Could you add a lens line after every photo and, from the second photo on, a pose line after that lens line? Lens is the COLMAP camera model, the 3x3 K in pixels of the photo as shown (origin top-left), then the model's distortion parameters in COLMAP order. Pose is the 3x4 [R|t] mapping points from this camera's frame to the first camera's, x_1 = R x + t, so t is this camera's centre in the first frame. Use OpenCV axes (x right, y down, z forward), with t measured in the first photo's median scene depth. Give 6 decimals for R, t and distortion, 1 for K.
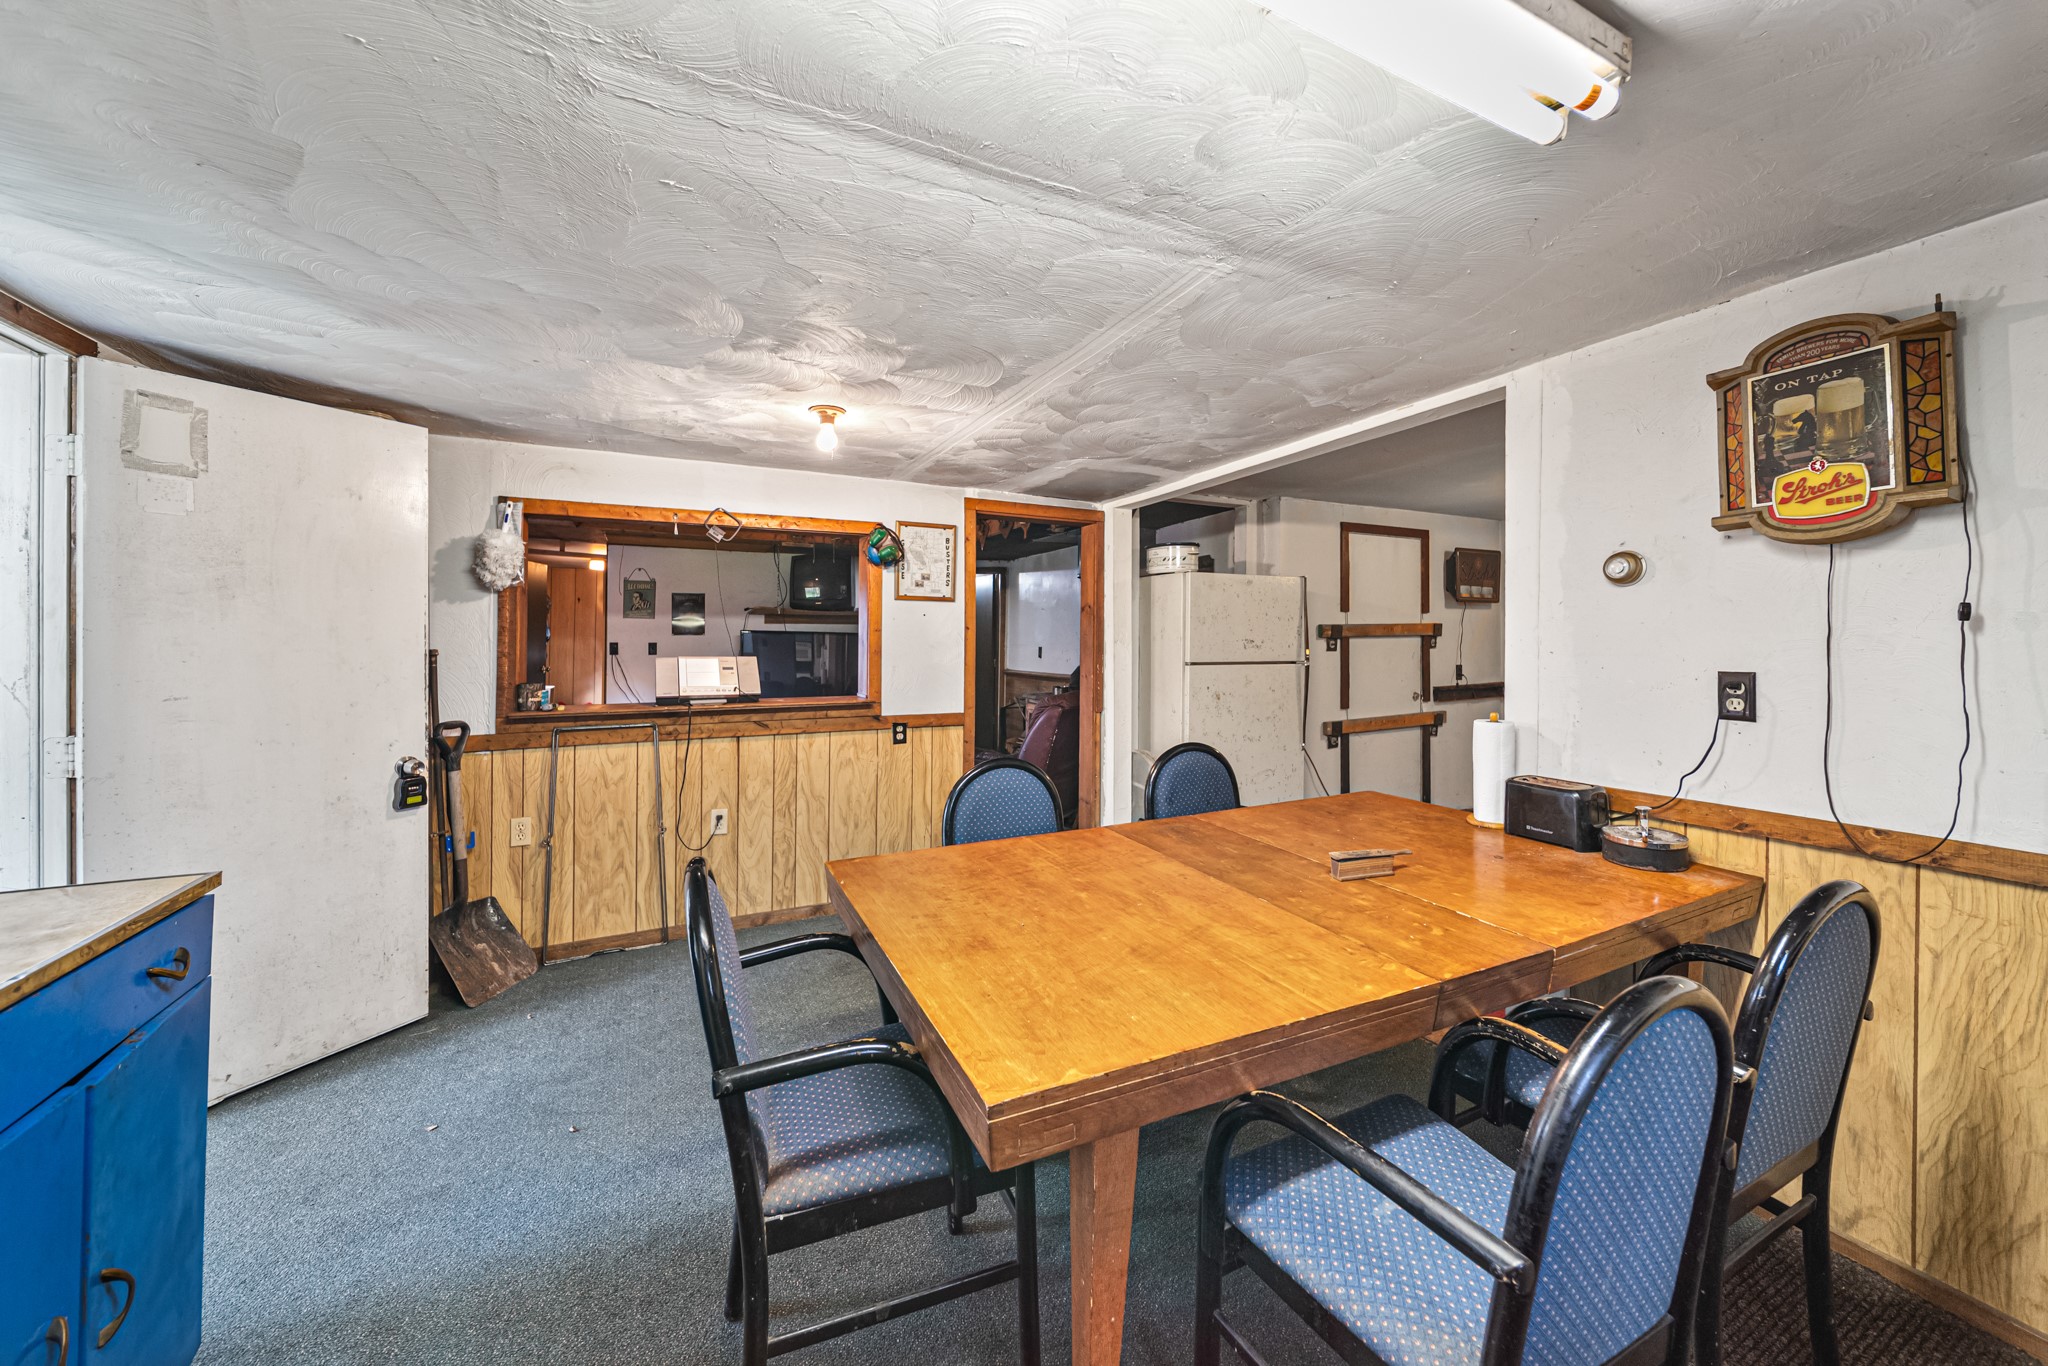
lens RADIAL K [[740.1, 0, 1036.7], [0, 740.1, 629.0], [0, 0, 1]] dist [-0.000129, -0.001316]
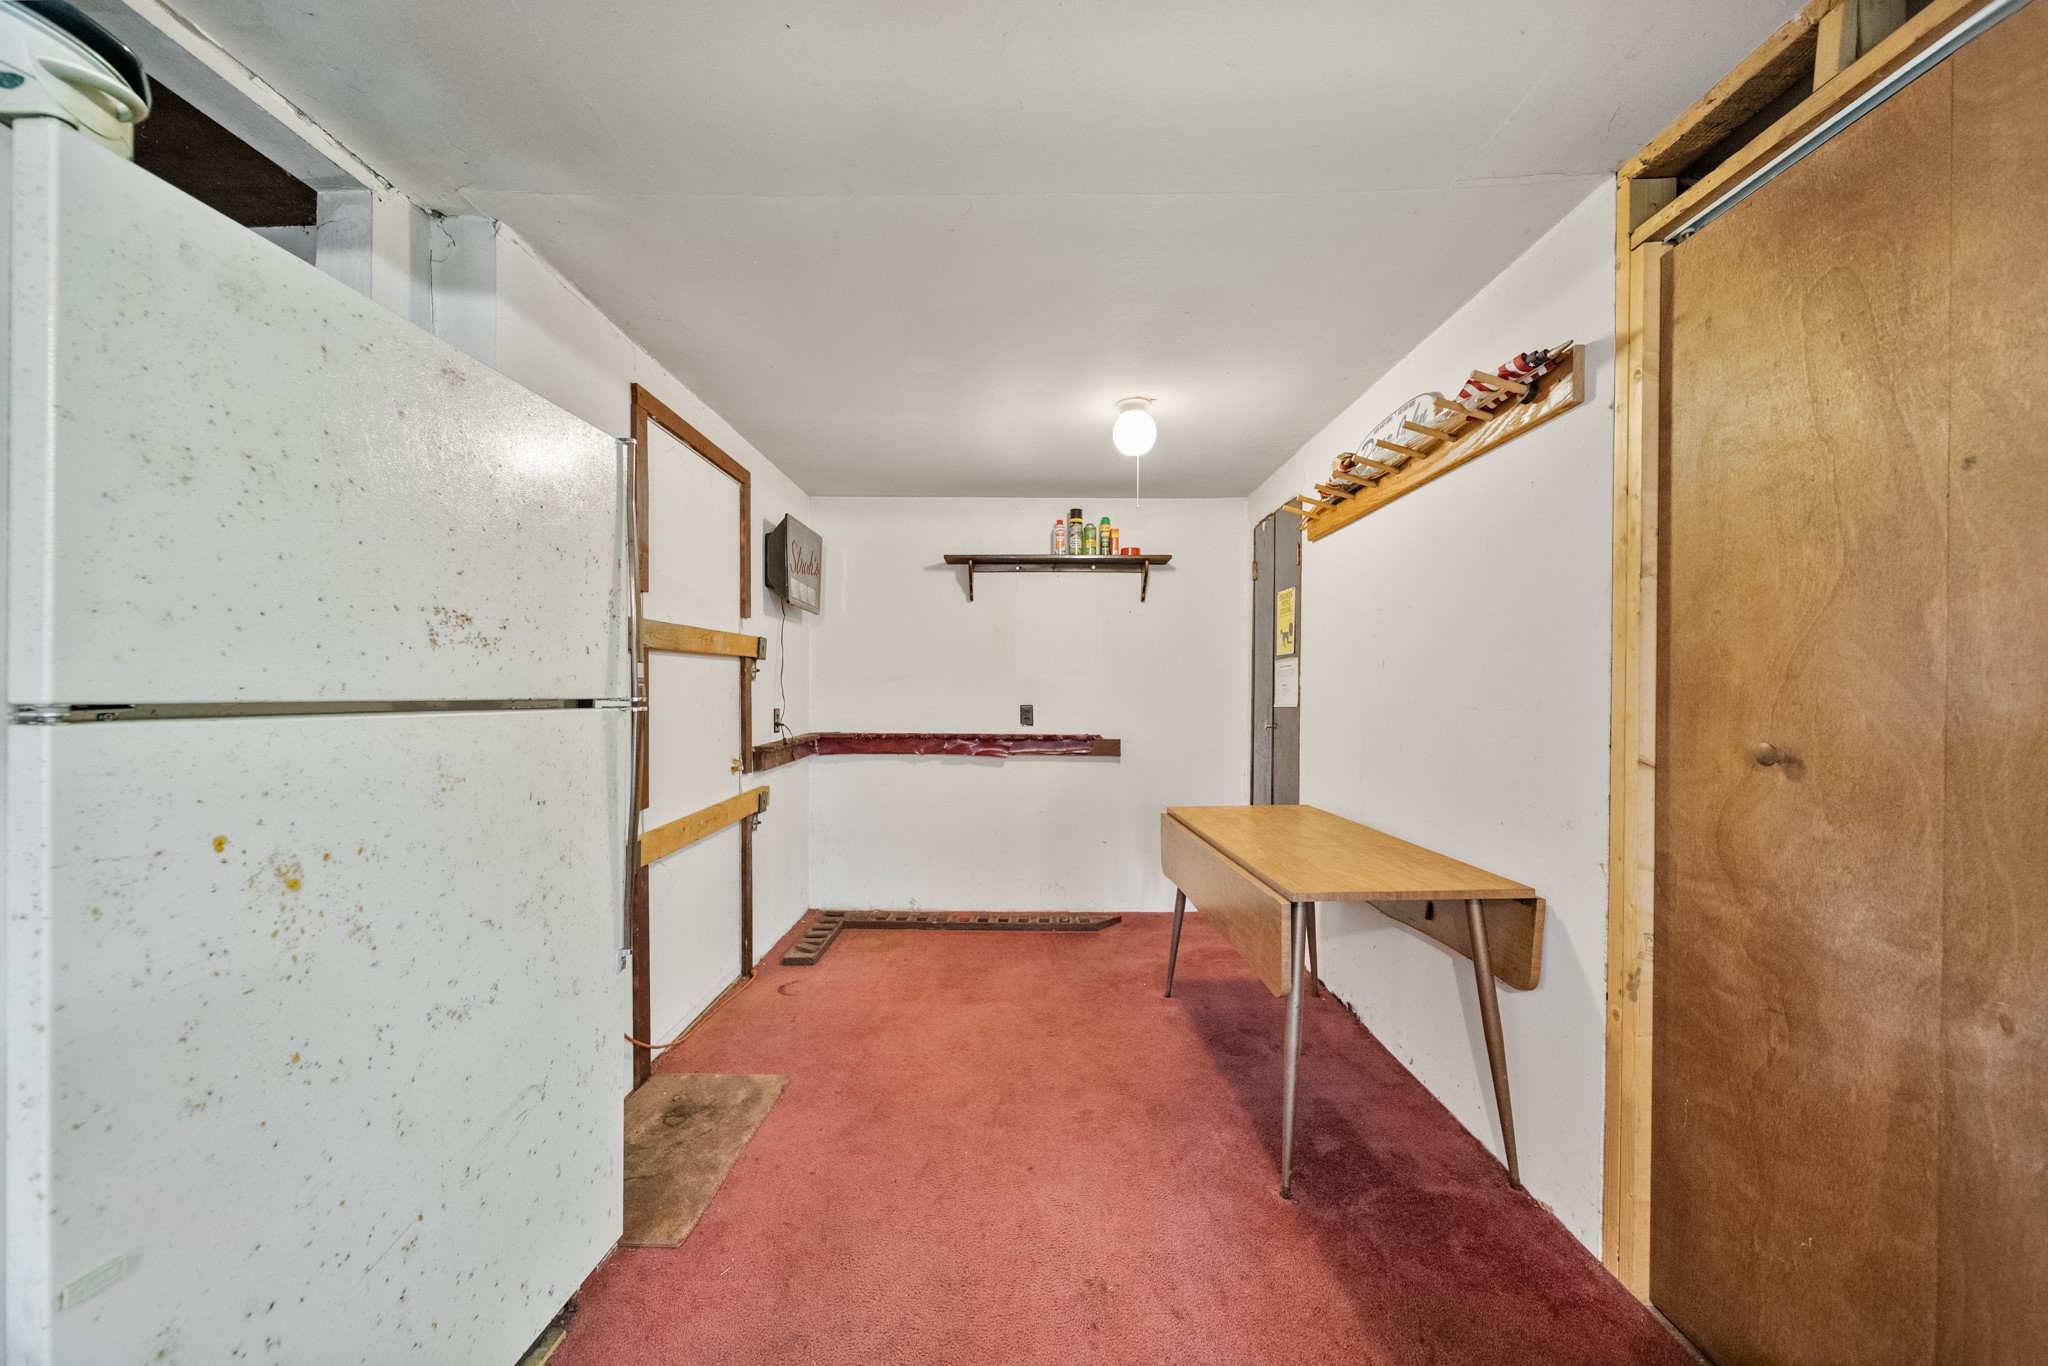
lens RADIAL K [[740.1, 0, 1033.0], [0, 740.1, 696.5], [0, 0, 1]] dist [-0.000129, -0.001316]
pose [[0.447241, -0.005002, 0.894399, 0.383451], [-0.015509, 0.999791, 0.013346, 0.090762], [-0.894279, -0.019840, 0.447070, 1.785100]]
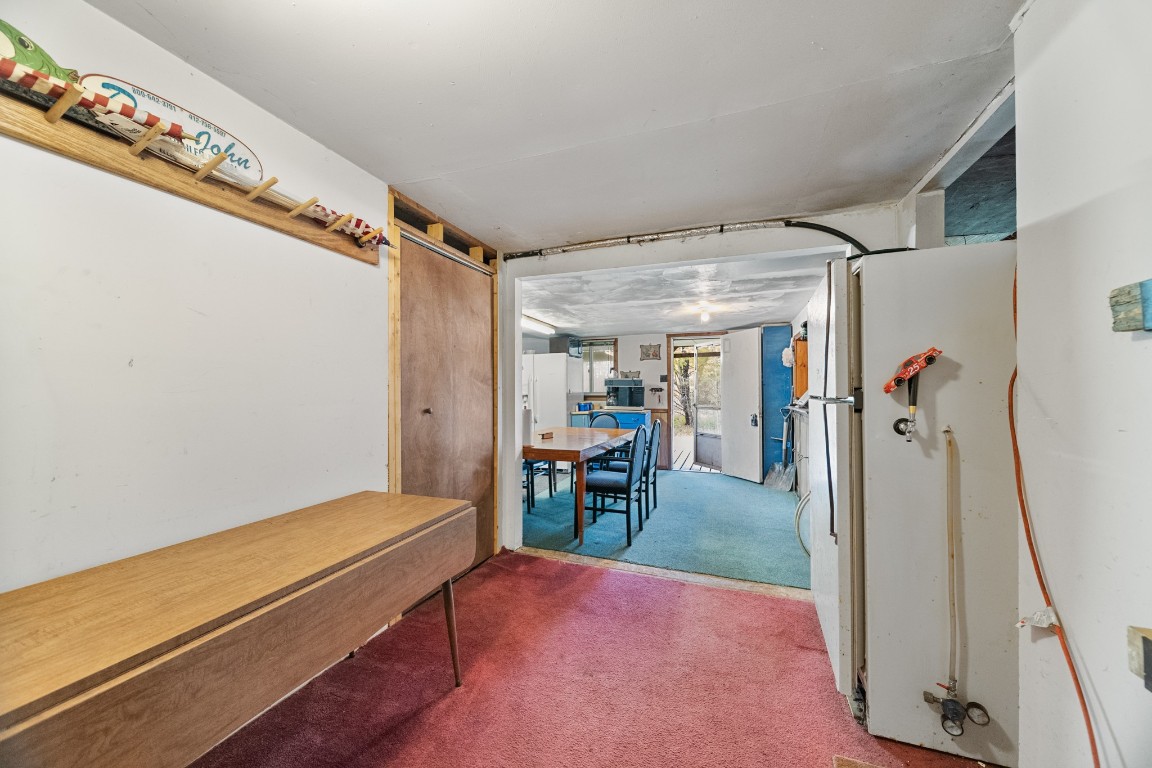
lens RADIAL K [[416.3, 0, 573.8], [0, 416.3, 389.4], [0, 0, 1]] dist [-0.000129, -0.001316]
pose [[-0.739827, -0.001805, -0.672794, 1.893327], [0.012052, 0.999800, -0.015934, 0.100303], [0.672689, -0.019897, -0.739658, 2.835253]]
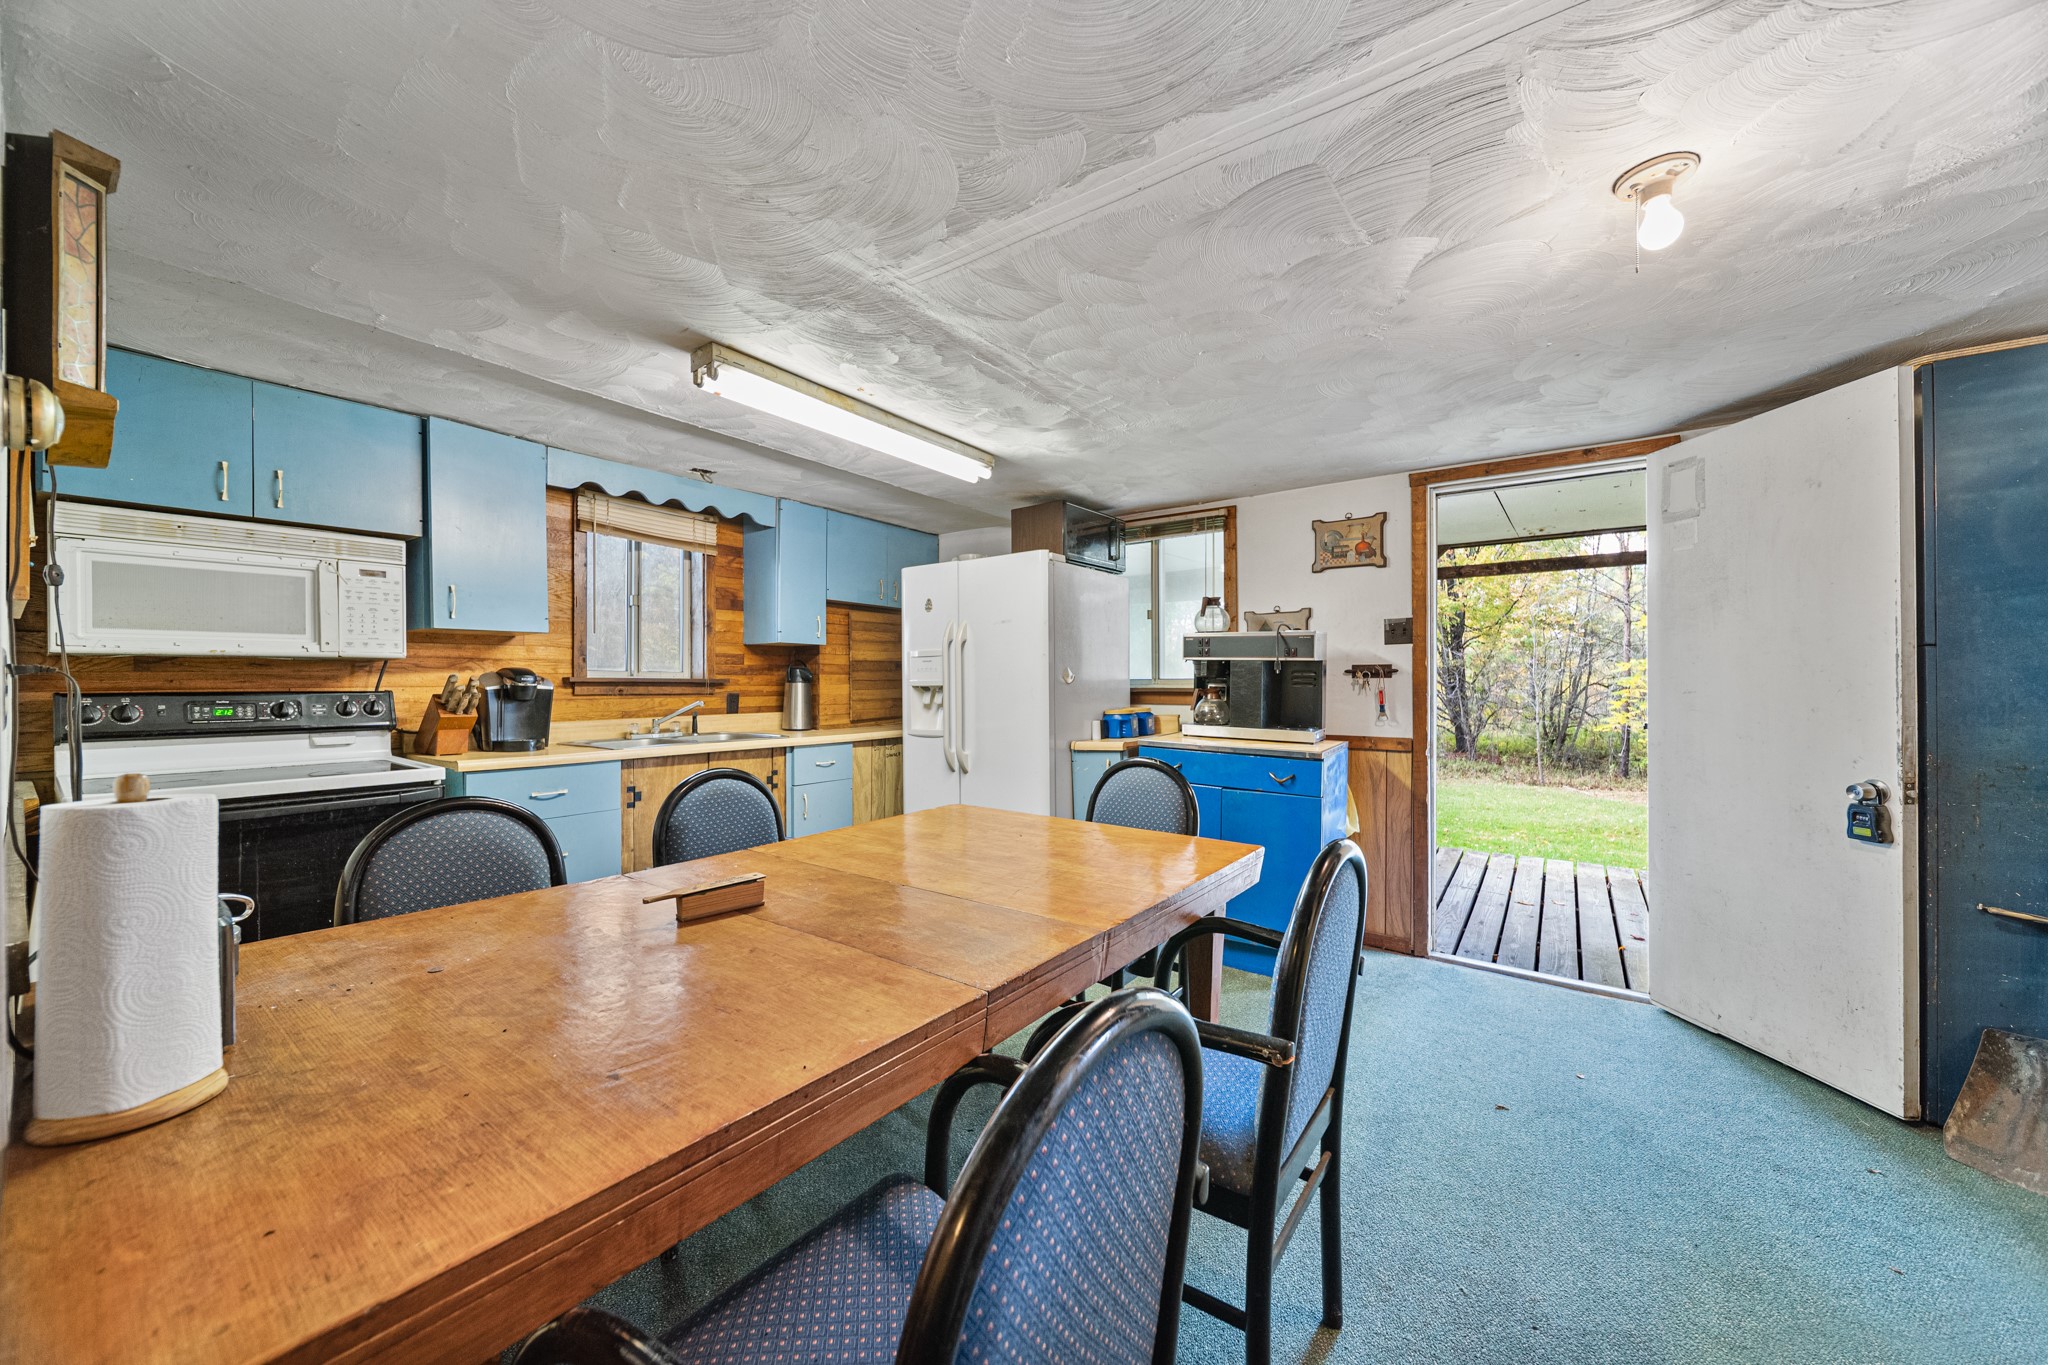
lens RADIAL K [[740.1, 0, 1028.1], [0, 740.1, 683.6], [0, 0, 1]] dist [-0.000129, -0.001316]
pose [[-0.887476, 0.001431, -0.460852, 0.522173], [0.006421, 0.999937, -0.009259, 0.097658], [0.460809, -0.011176, -0.887429, 1.877560]]
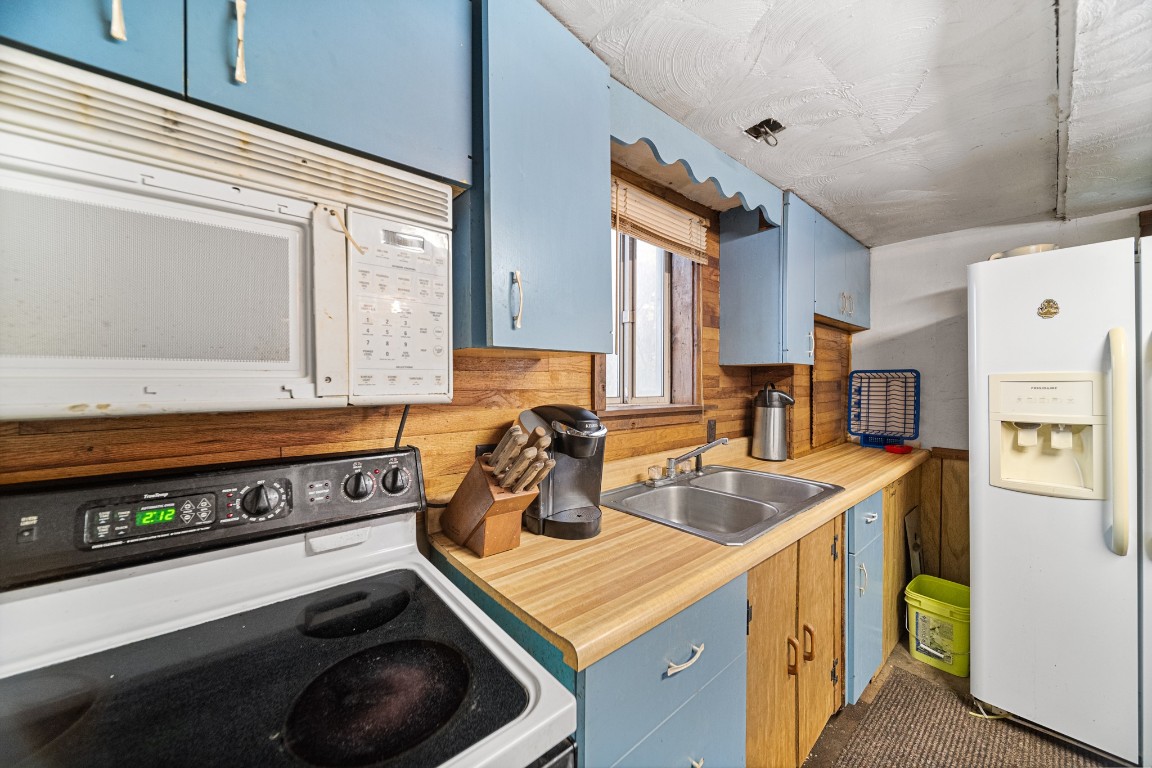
lens RADIAL K [[416.3, 0, 579.6], [0, 416.3, 388.2], [0, 0, 1]] dist [-0.000129, -0.001316]
pose [[-0.968632, 0.001656, -0.248494, 0.930654], [0.000727, 0.999992, 0.003831, 0.006384], [0.248499, 0.003530, -0.968626, 0.438347]]
